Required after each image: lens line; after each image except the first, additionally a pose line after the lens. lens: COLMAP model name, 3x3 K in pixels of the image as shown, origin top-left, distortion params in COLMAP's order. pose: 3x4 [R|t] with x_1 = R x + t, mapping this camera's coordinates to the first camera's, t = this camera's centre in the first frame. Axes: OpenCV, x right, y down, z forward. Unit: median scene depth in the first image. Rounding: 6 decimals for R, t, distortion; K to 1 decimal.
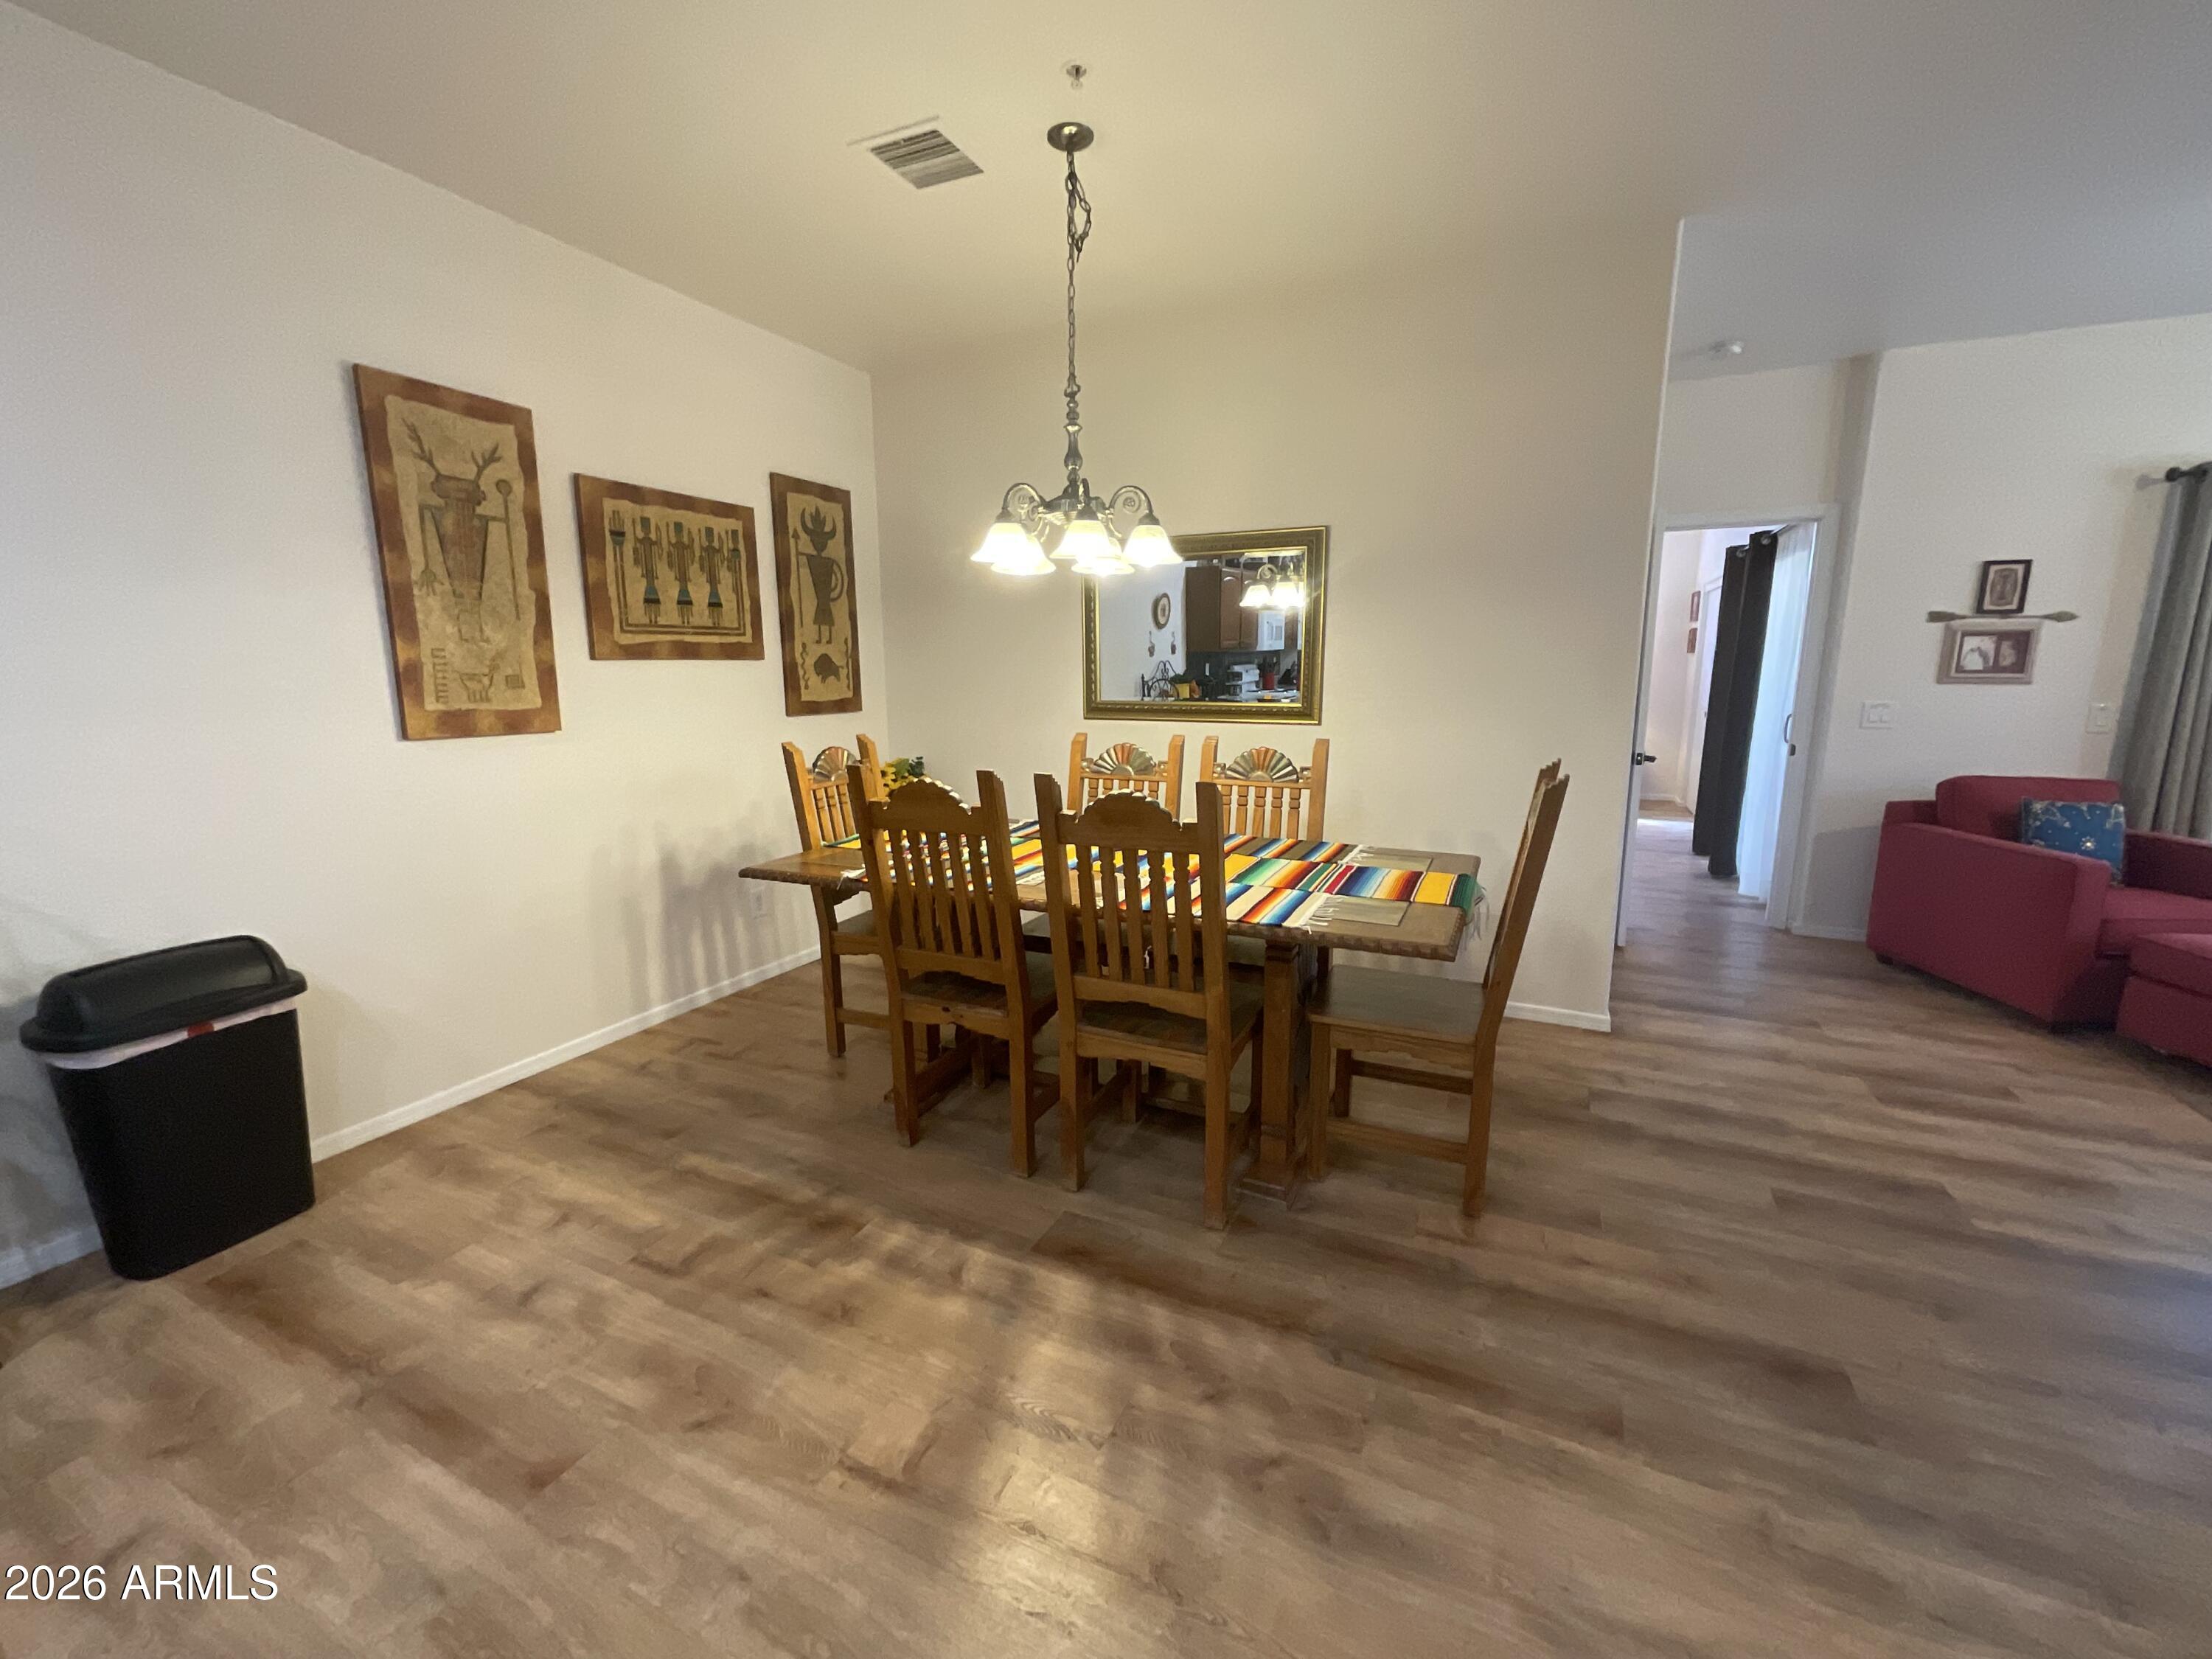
lens RADIAL K [[904.8, 0, 1108.2], [0, 904.8, 826.5], [0, 0, 1]] dist [0.002956, 0.000538]
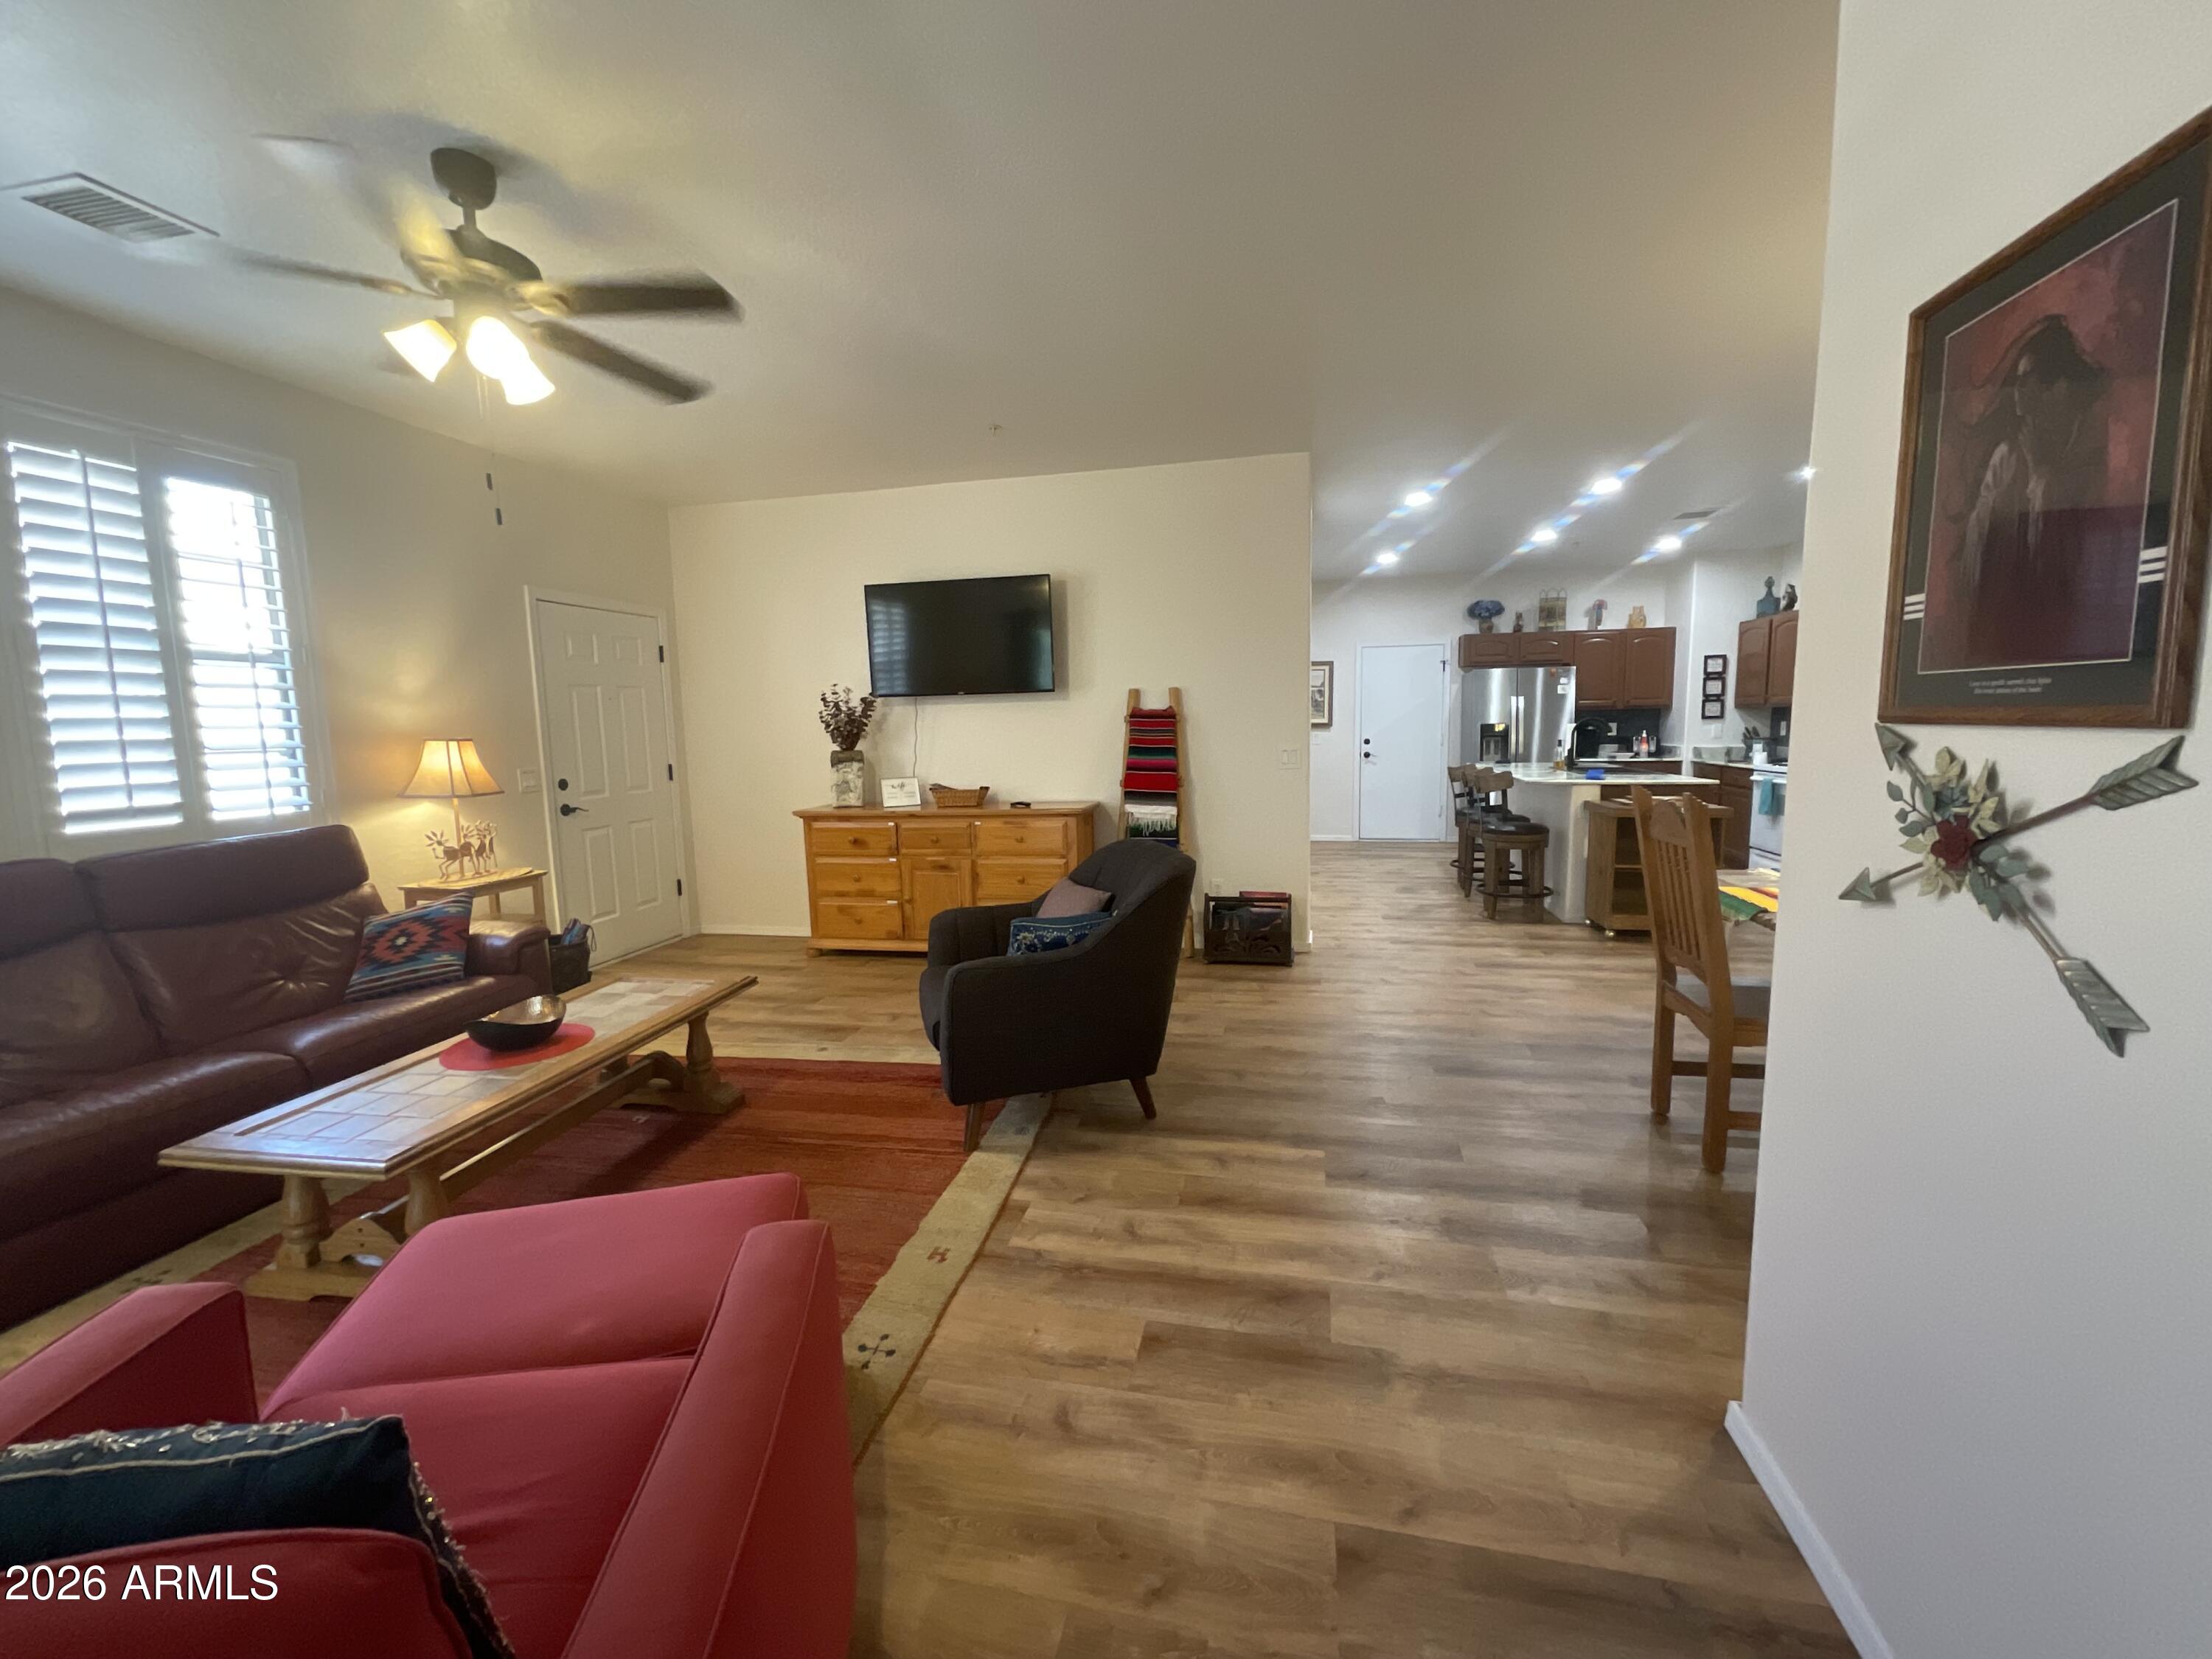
lens RADIAL K [[904.8, 0, 1108.2], [0, 904.8, 826.5], [0, 0, 1]] dist [0.002956, 0.000538]
pose [[-0.974699, 0.047337, -0.218452, 1.174719], [-0.017990, 0.957534, 0.287760, -0.283603], [0.222797, 0.284409, -0.932455, 1.553609]]
